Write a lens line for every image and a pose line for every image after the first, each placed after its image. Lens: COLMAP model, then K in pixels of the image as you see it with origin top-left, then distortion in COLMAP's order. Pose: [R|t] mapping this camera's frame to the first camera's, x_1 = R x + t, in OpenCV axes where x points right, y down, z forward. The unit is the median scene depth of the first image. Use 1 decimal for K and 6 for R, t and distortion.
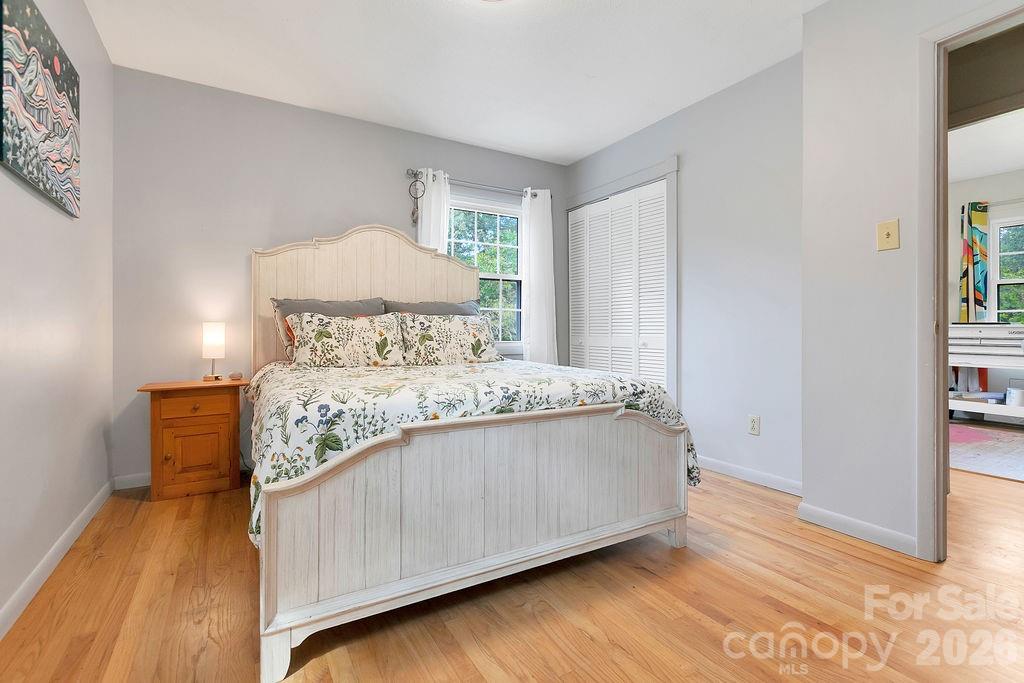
lens RADIAL K [[480.9, 0, 515.2], [0, 480.9, 331.9], [0, 0, 1]] dist [-0.001508, -0.001166]
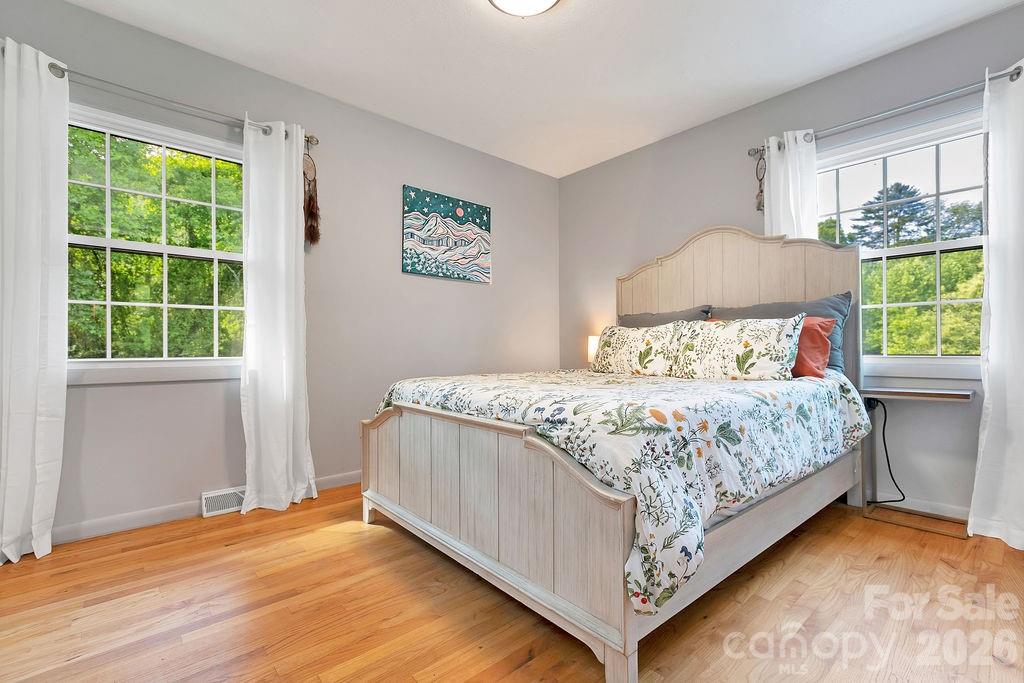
lens RADIAL K [[454.6, 0, 512.0], [0, 454.6, 341.5], [0, 0, 1]] dist [0.000352, 0.000289]
pose [[0.177060, -0.012606, -0.984119, 0.902061], [0.003107, 0.999920, -0.012249, 0.016640], [0.984195, -0.000889, 0.177085, 0.807318]]
